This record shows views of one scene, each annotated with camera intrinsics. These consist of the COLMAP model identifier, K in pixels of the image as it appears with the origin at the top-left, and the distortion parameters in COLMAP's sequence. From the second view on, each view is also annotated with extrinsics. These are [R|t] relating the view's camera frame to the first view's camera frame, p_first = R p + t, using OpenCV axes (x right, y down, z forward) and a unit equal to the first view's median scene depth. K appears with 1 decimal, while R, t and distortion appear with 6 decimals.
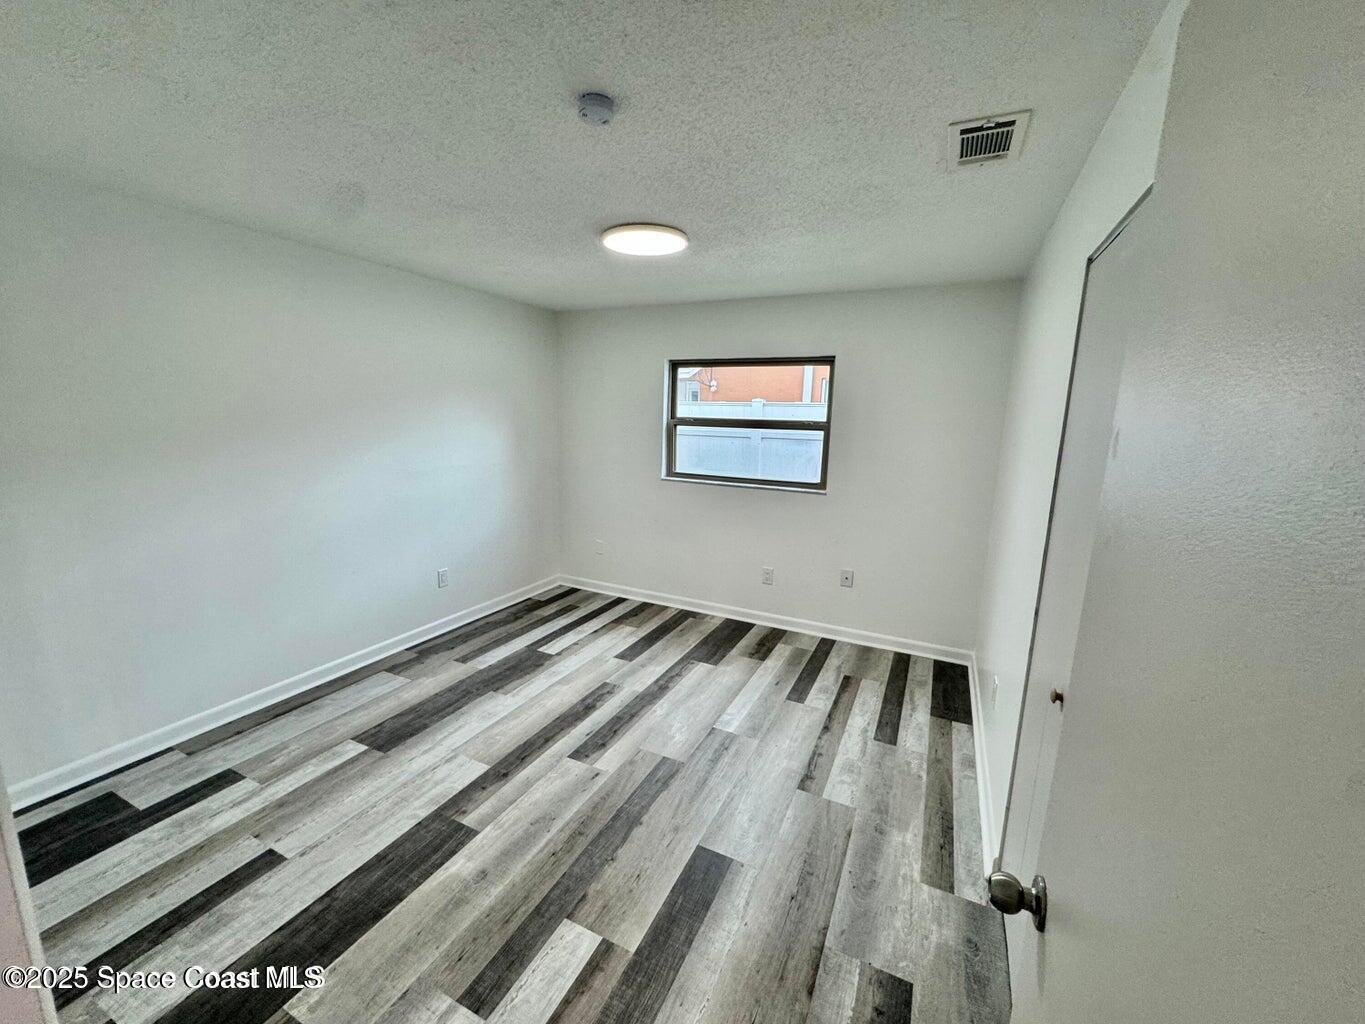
lens RADIAL K [[546.4, 0, 682.5], [0, 546.4, 512.0], [0, 0, 1]] dist [-0.000732, -0.000157]
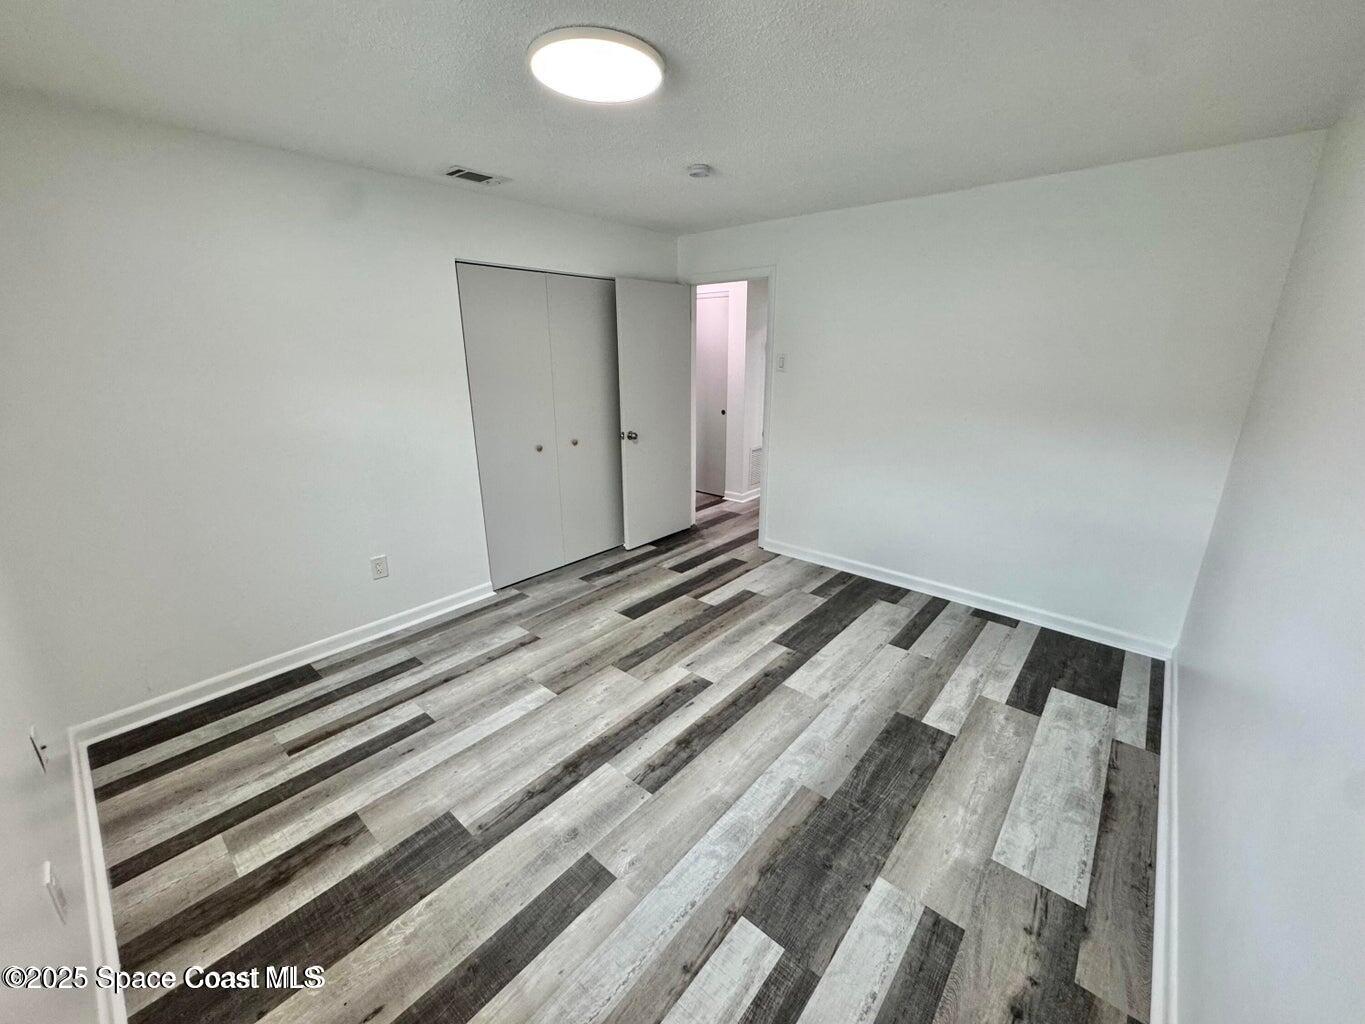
lens RADIAL K [[546.4, 0, 682.5], [0, 546.4, 512.0], [0, 0, 1]] dist [-0.000732, -0.000157]
pose [[-0.965533, -0.099535, 0.240496, -0.362680], [0.021962, 0.889539, 0.456331, -0.317182], [-0.259352, 0.445884, -0.856694, 1.716919]]
